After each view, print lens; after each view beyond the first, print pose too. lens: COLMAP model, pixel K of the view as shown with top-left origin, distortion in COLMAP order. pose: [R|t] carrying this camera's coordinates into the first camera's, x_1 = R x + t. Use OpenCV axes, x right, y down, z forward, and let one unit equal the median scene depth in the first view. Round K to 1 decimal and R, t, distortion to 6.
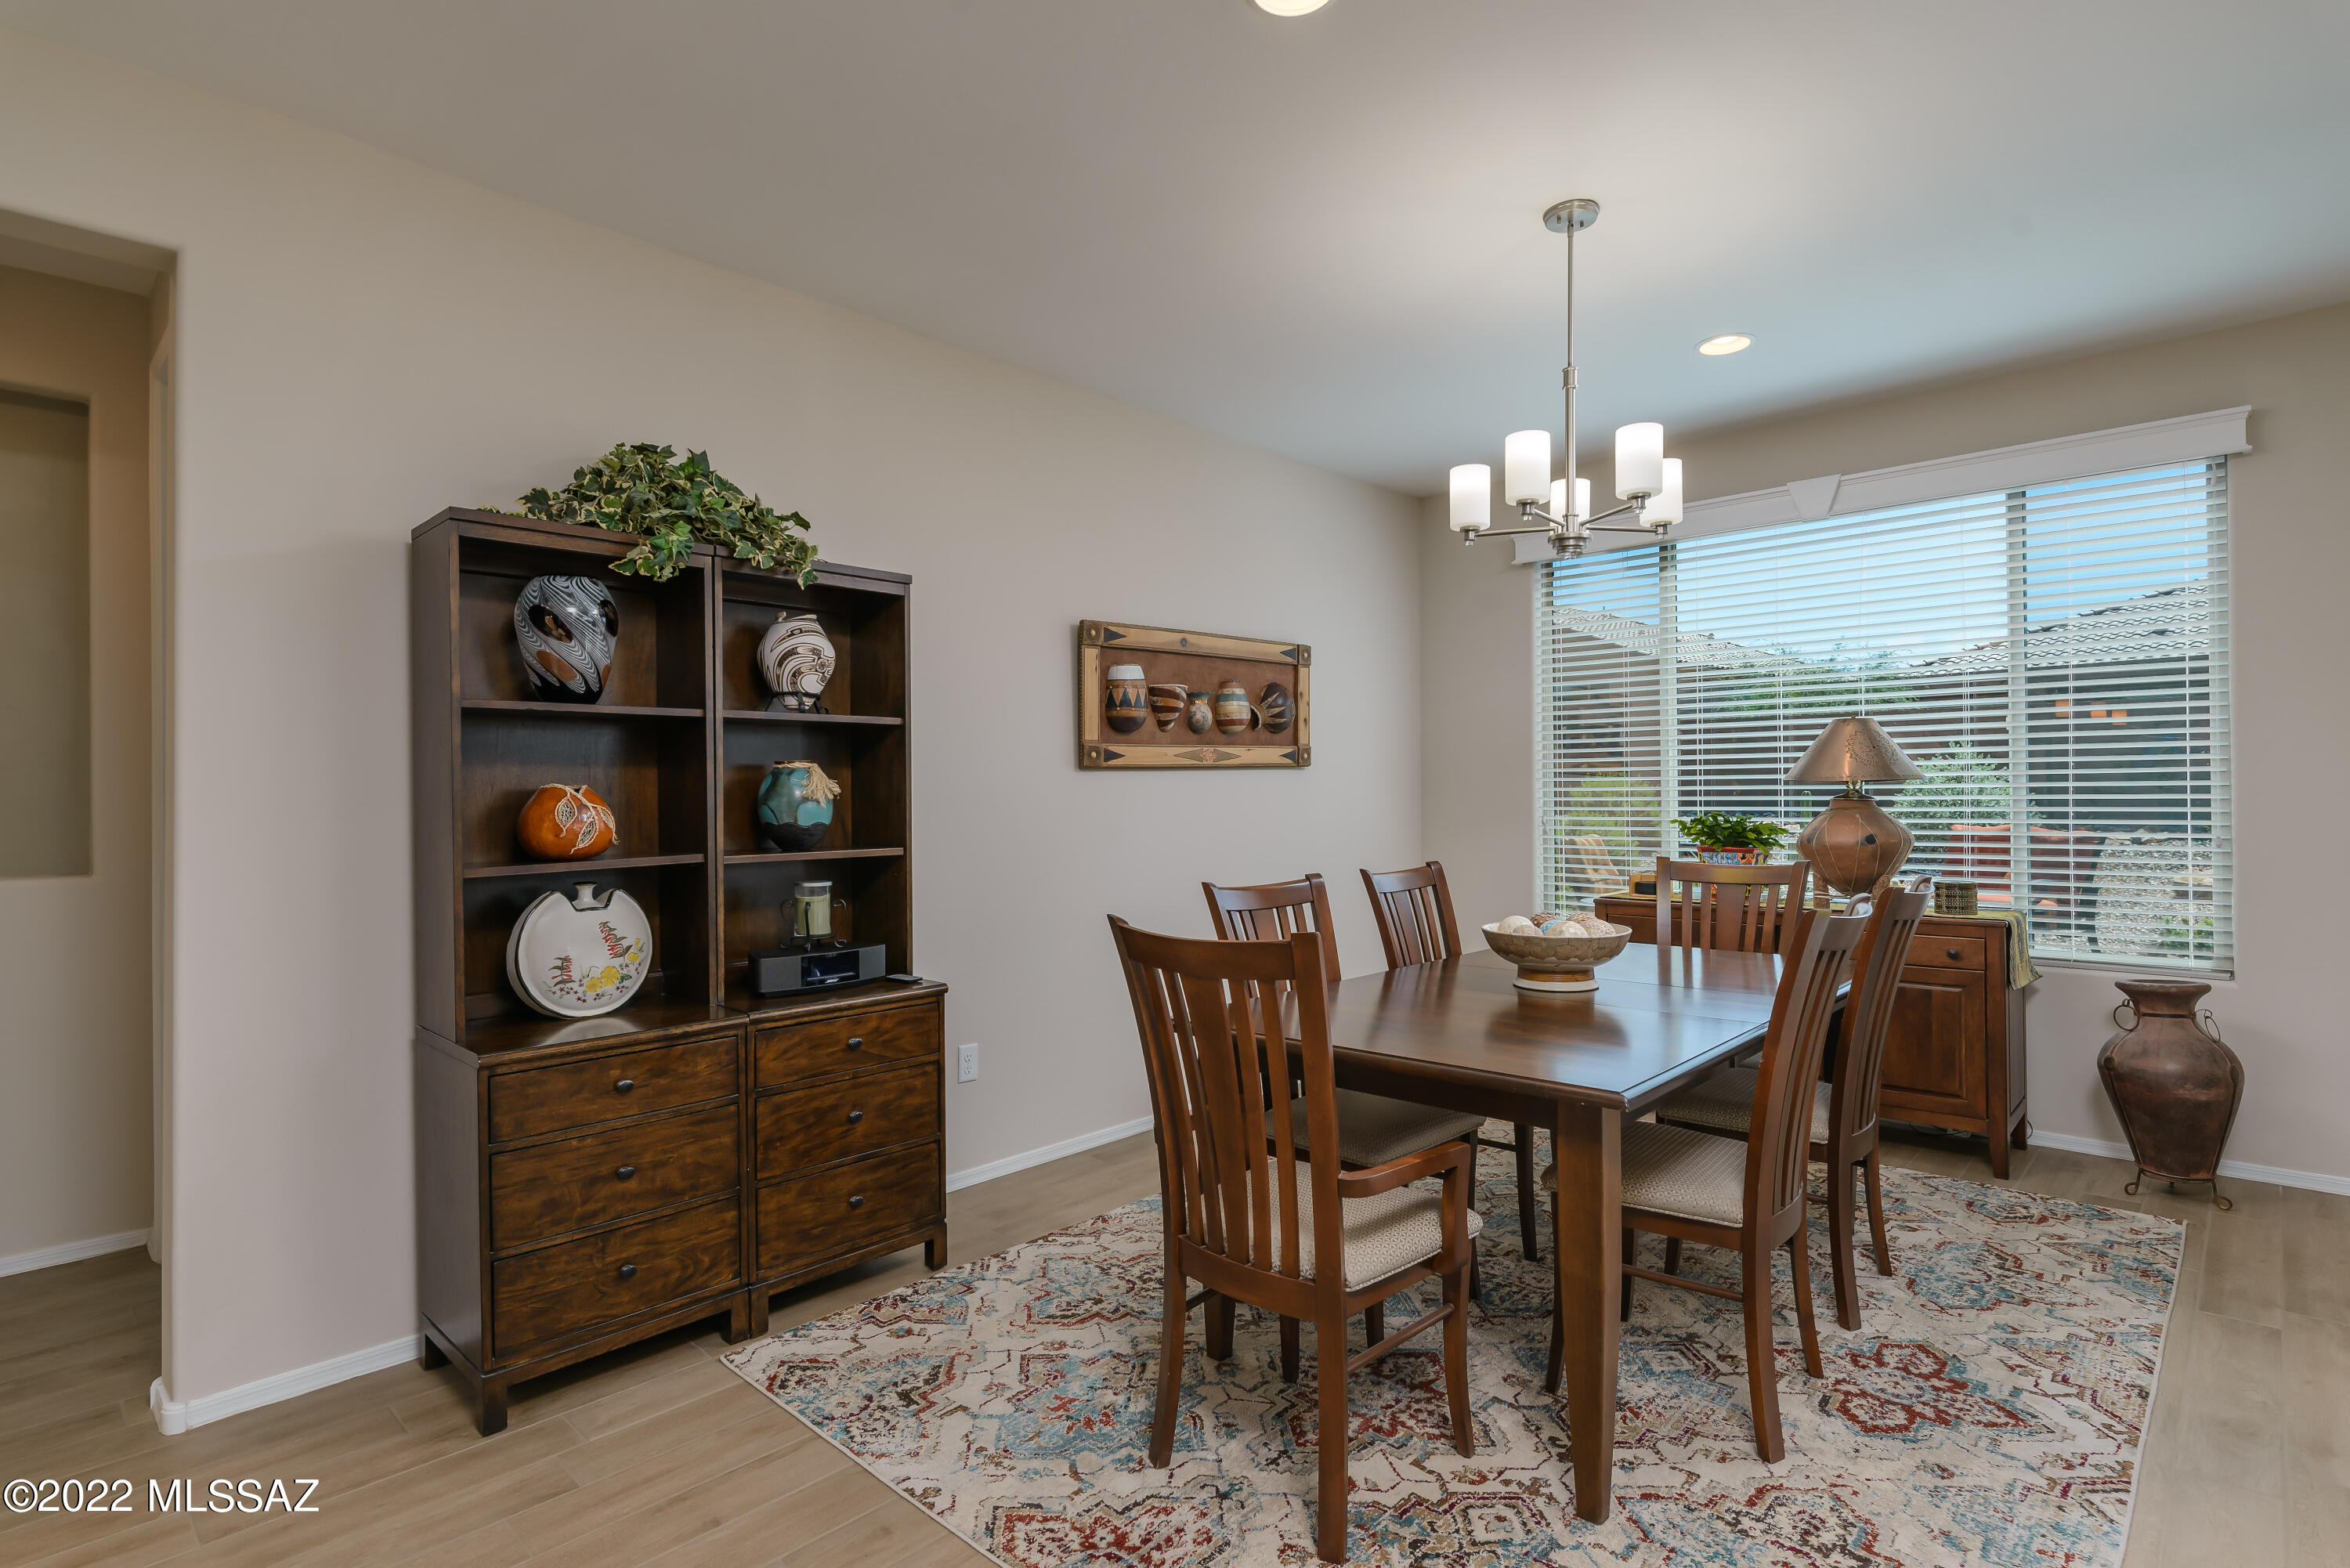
lens RADIAL K [[1169.7, 0, 1183.0], [0, 1169.7, 787.3], [0, 0, 1]] dist [0.001789, -0.000837]
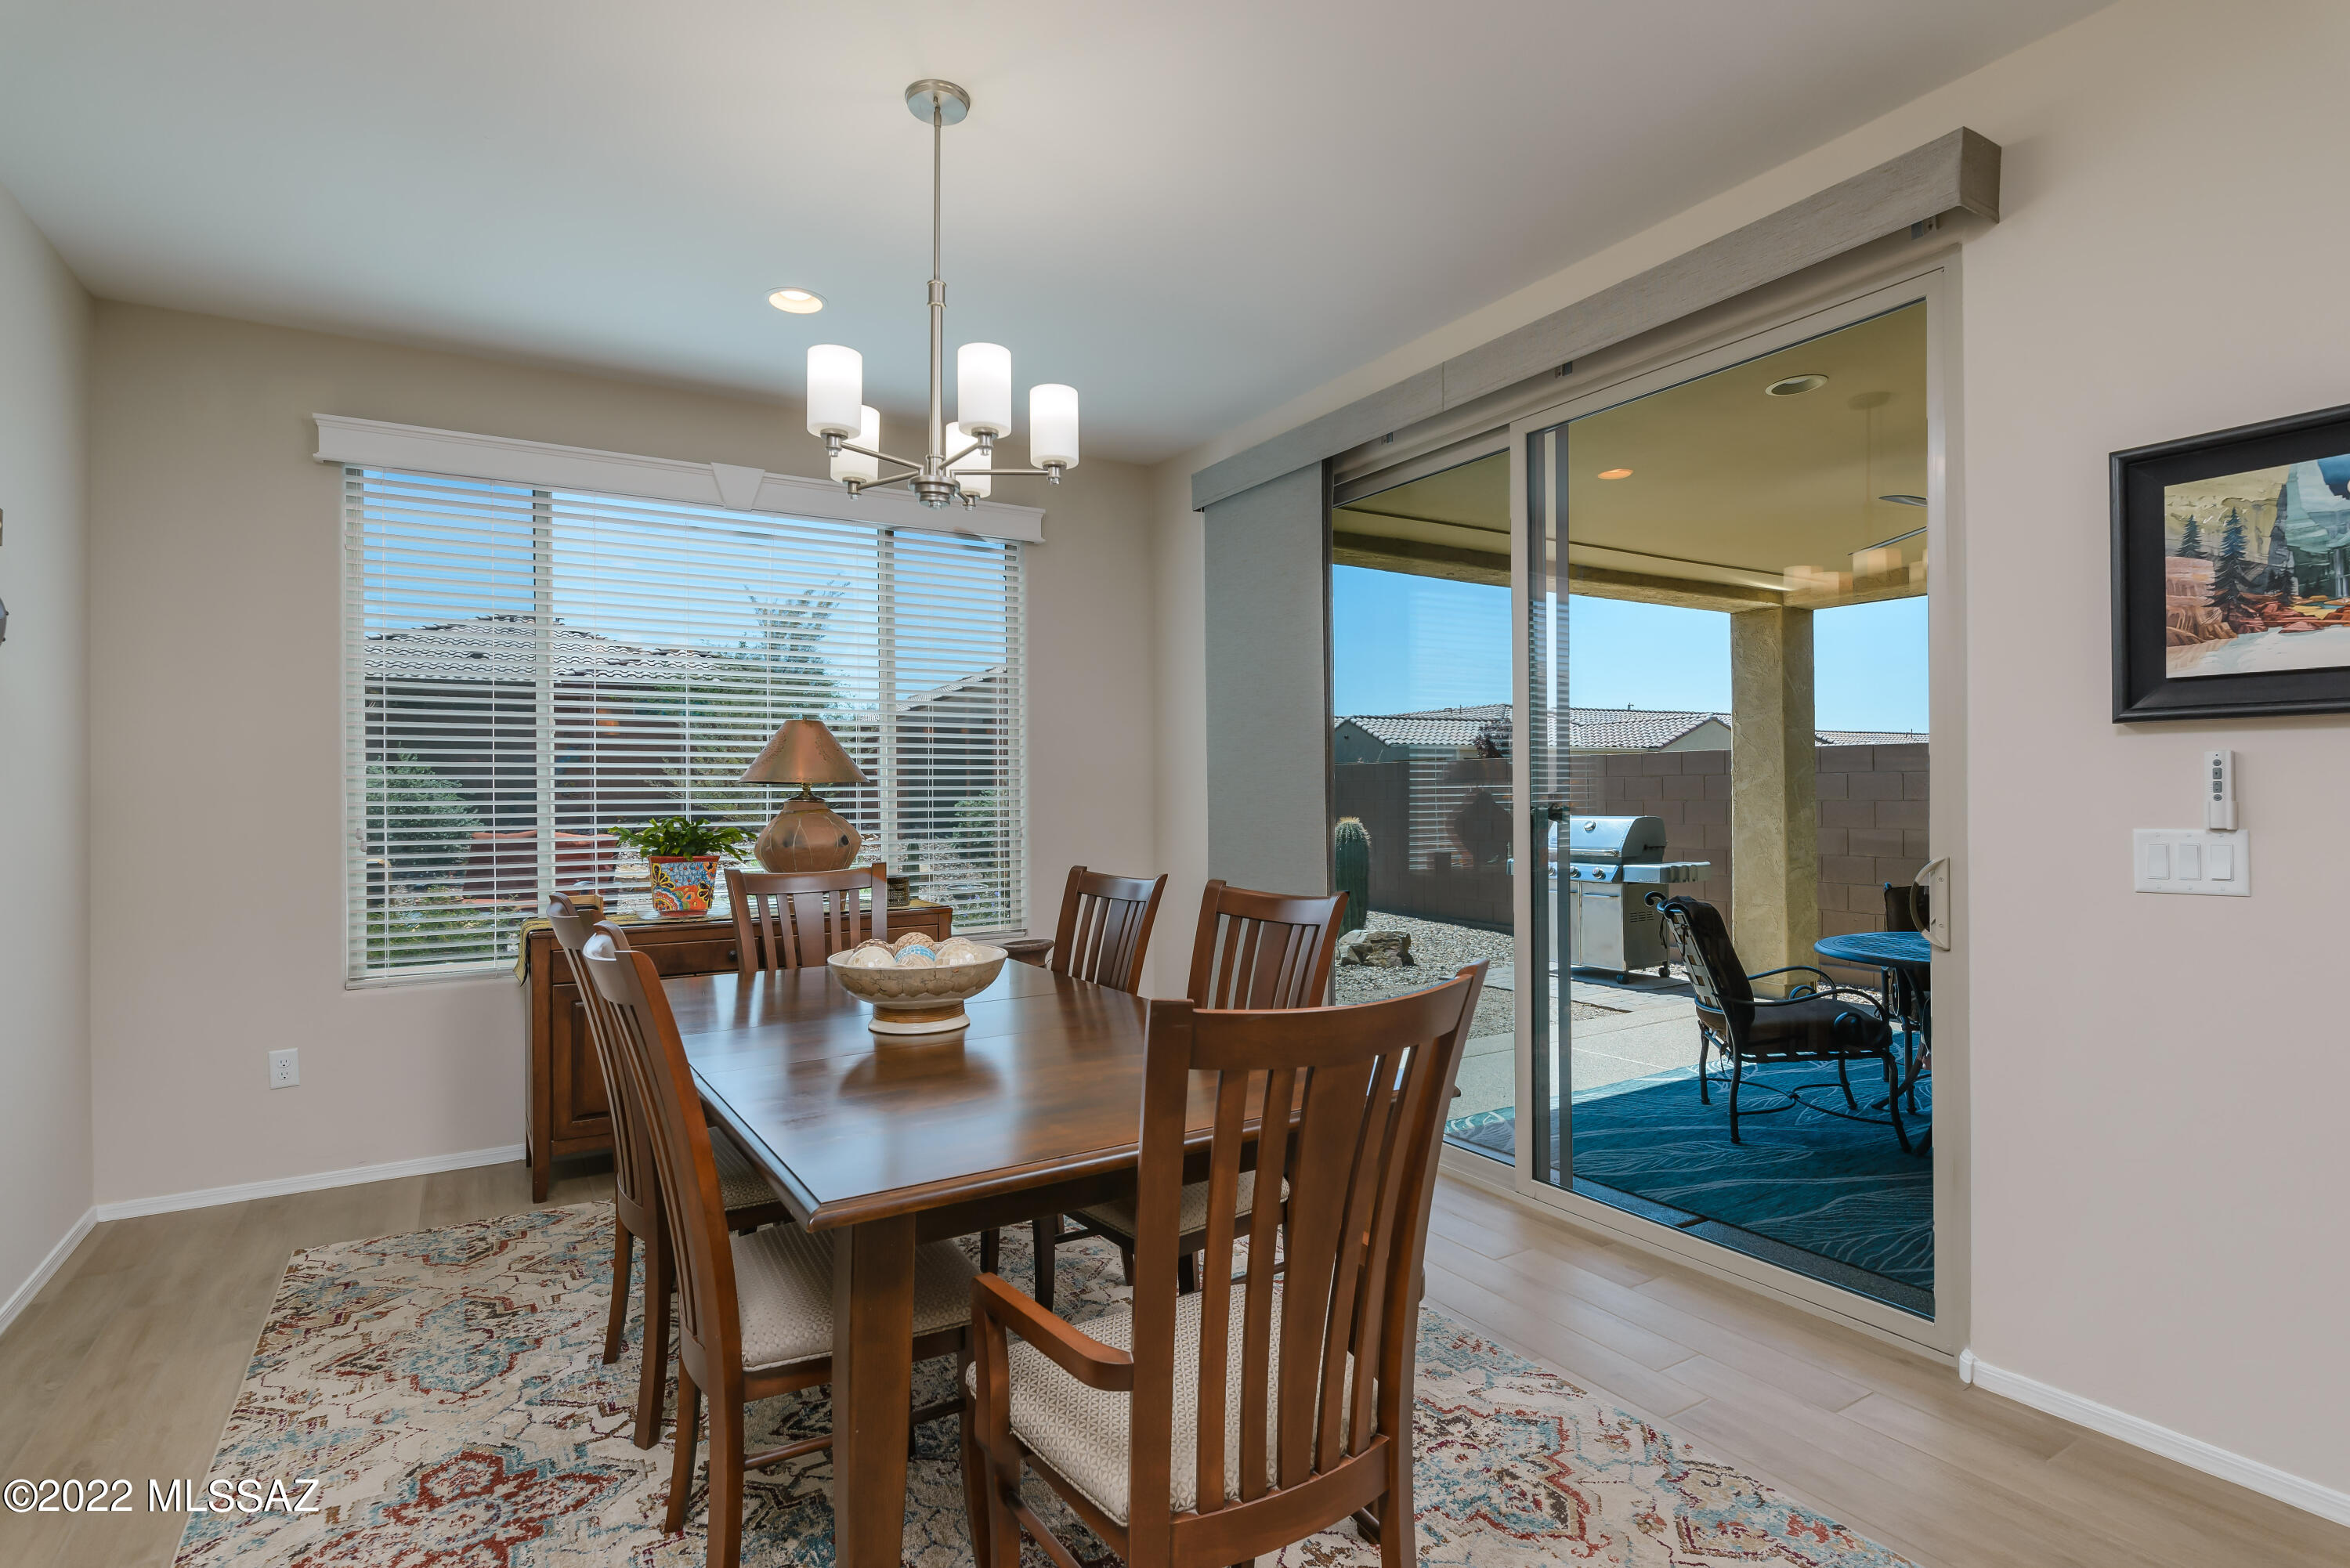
lens RADIAL K [[1169.7, 0, 1169.9], [0, 1169.7, 799.7], [0, 0, 1]] dist [0.001789, -0.000837]
pose [[0.276317, -0.001710, 0.961065, -0.036519], [-0.004460, 0.999985, 0.003061, 0.003348], [-0.961056, -0.005132, 0.276306, 0.285222]]
